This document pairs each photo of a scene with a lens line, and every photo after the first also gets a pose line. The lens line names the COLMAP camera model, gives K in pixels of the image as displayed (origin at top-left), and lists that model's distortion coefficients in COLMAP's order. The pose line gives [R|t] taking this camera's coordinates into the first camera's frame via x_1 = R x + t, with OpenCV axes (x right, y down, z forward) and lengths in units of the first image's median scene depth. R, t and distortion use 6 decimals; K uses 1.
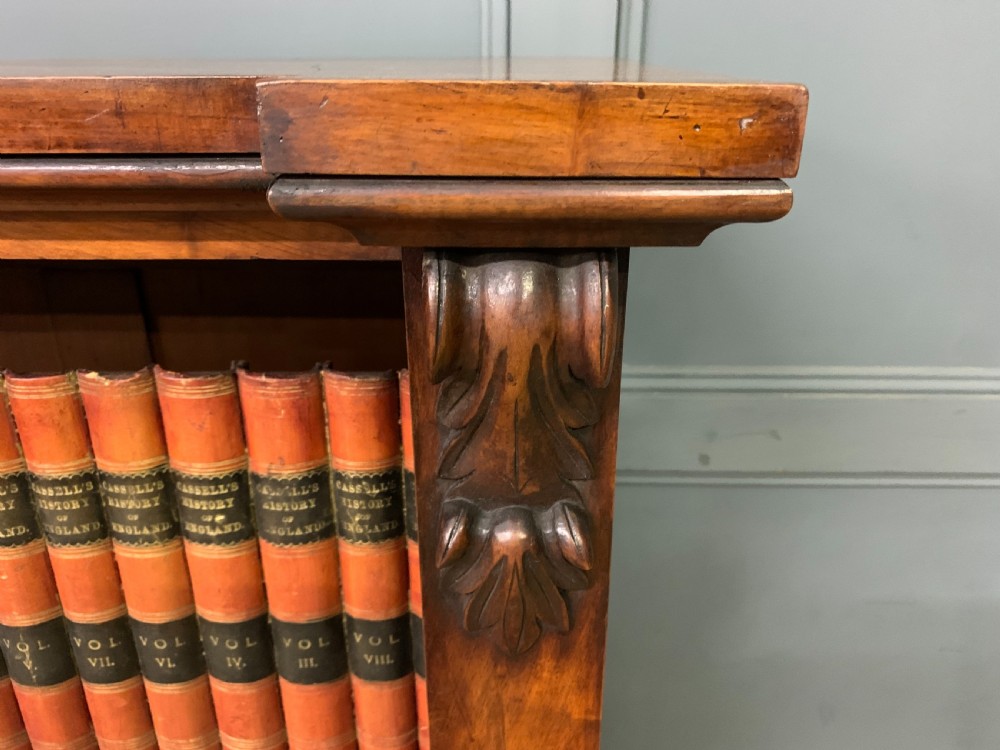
lens RADIAL K [[773.1, 0, 499.0], [0, 773.1, 373.1], [0, 0, 1]] dist [0.054331, -0.061250]
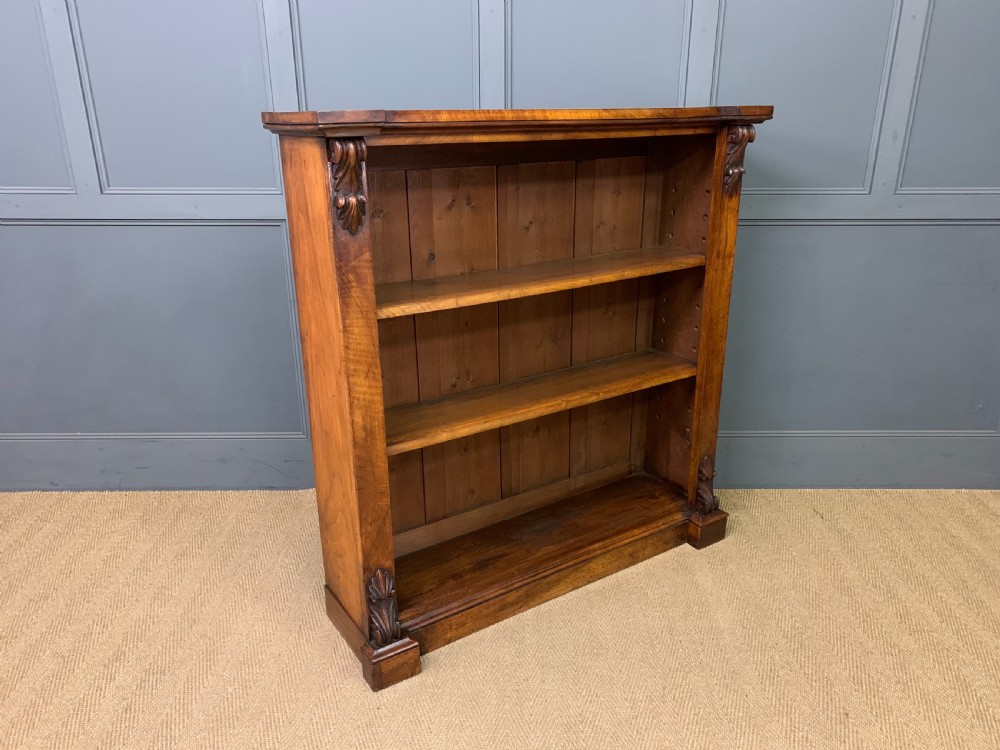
lens RADIAL K [[773.1, 0, 508.2], [0, 773.1, 382.2], [0, 0, 1]] dist [0.054331, -0.061250]
pose [[0.839837, -0.194924, 0.506634, -4.851162], [0.212881, 0.976809, 0.022932, 1.269919], [-0.499355, 0.088593, 0.861856, -3.320184]]
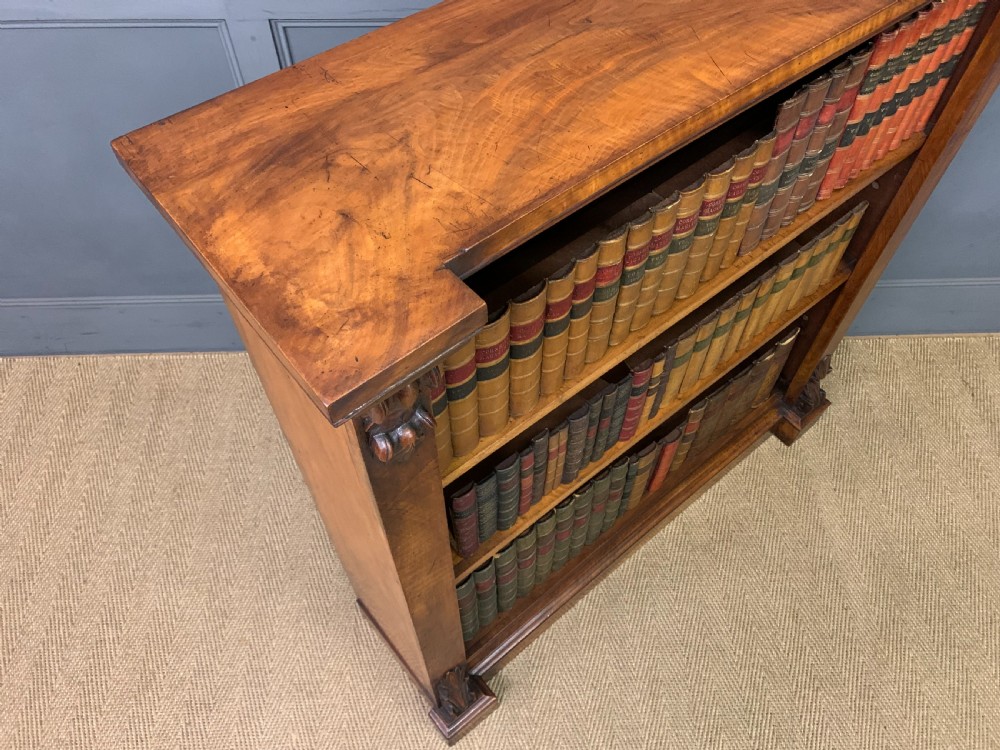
lens RADIAL K [[773.1, 0, 507.8], [0, 773.1, 385.4], [0, 0, 1]] dist [0.054331, -0.061250]
pose [[0.776230, -0.518080, 0.359250, -3.611719], [0.226704, 0.761089, 0.607741, -1.060977], [-0.588280, -0.390303, 0.708231, -0.694578]]
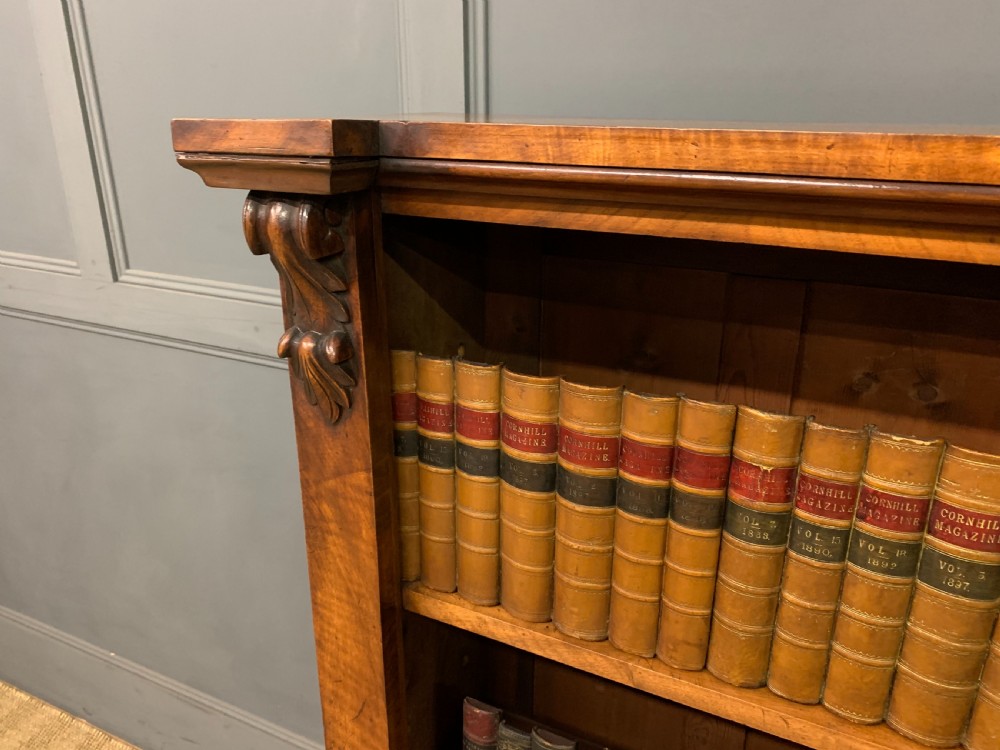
lens RADIAL K [[773.1, 0, 505.5], [0, 773.1, 388.0], [0, 0, 1]] dist [0.054331, -0.061250]
pose [[0.889471, 0.160306, -0.427952, -2.028874], [-0.170150, 0.985297, 0.015435, 0.169324], [0.424134, 0.059087, 0.903670, -0.554823]]
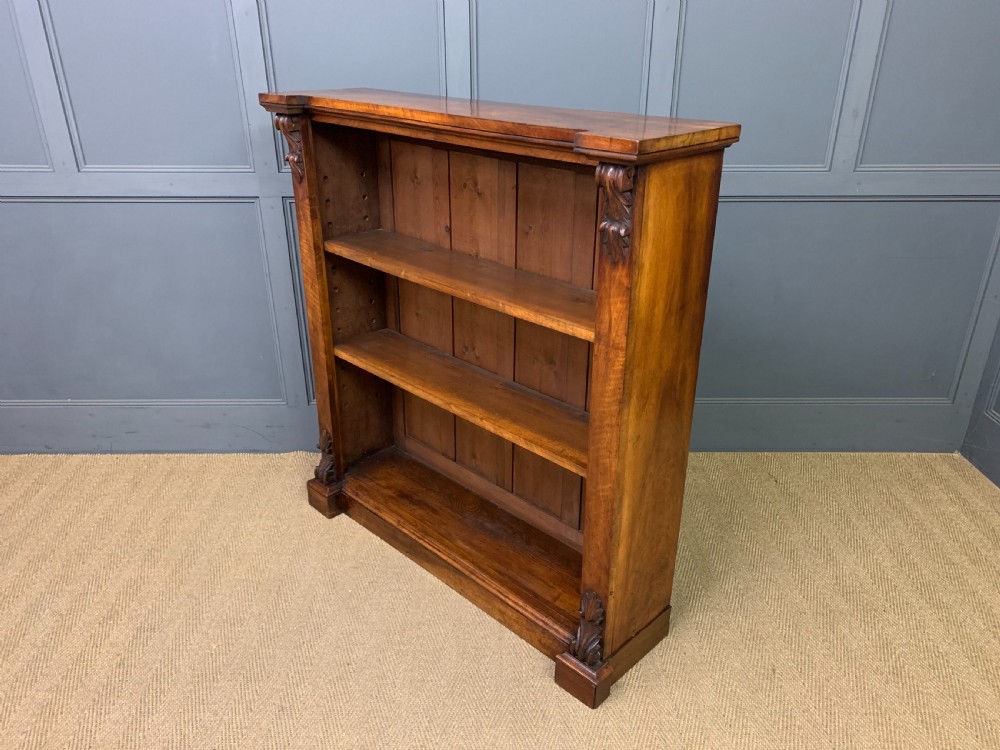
lens RADIAL K [[773.1, 0, 500.5], [0, 773.1, 382.8], [0, 0, 1]] dist [0.054331, -0.061250]
pose [[0.696156, 0.299909, -0.652243, 2.543372], [-0.267694, 0.951474, 0.151781, 0.494583], [0.666113, 0.068938, 0.742658, -2.547772]]
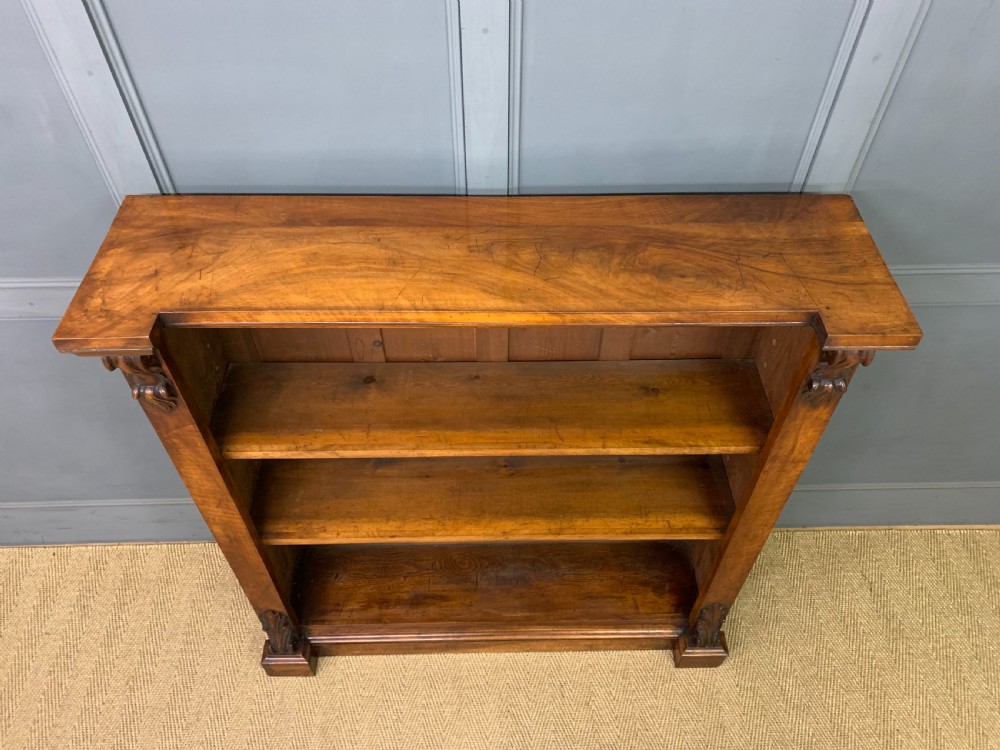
lens RADIAL K [[773.1, 0, 503.5], [0, 773.1, 378.3], [0, 0, 1]] dist [0.054331, -0.061250]
pose [[0.999997, -0.001730, 0.001675, -1.524963], [0.000772, 0.889239, 0.457443, -1.536942], [-0.002281, -0.457440, 0.889237, -2.392411]]
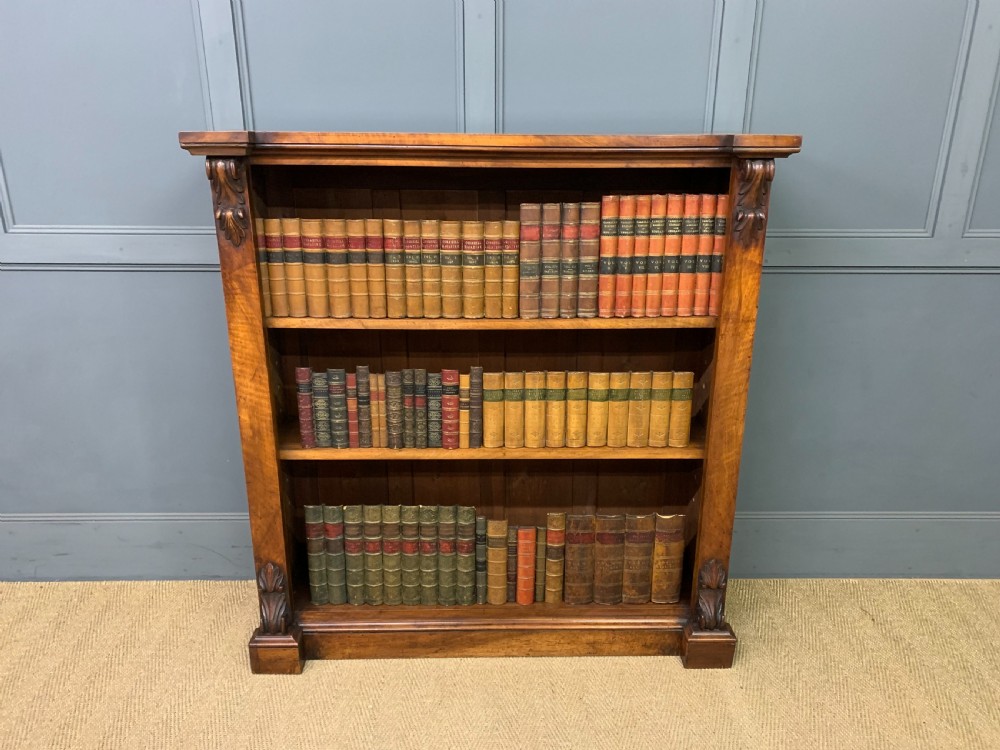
lens RADIAL K [[773.1, 0, 502.8], [0, 773.1, 378.3], [0, 0, 1]] dist [0.054331, -0.061250]
pose [[0.999976, -0.003120, 0.006198, -1.543072], [0.003449, 0.998544, -0.053834, 1.432959], [-0.006021, 0.053854, 0.998531, -3.855489]]
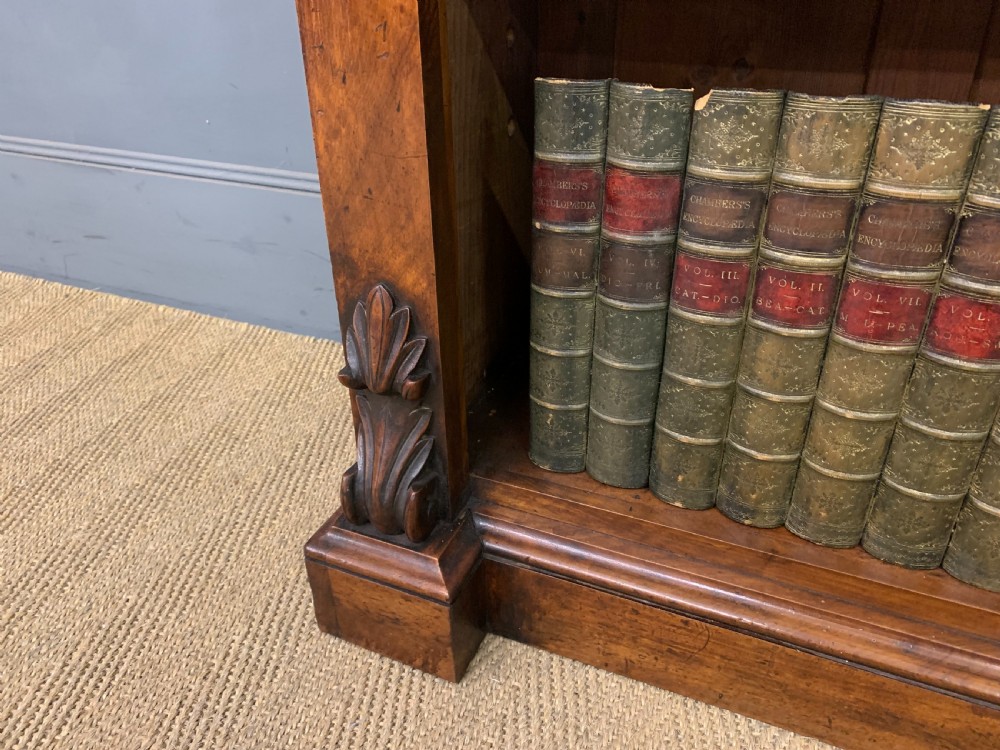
lens RADIAL K [[773.1, 0, 504.9], [0, 773.1, 370.4], [0, 0, 1]] dist [0.054331, -0.061250]
pose [[0.914933, 0.188453, -0.356909, -2.419577], [-0.134216, 0.976034, 0.171297, 2.320632], [0.380636, -0.108822, 0.918299, 0.508593]]
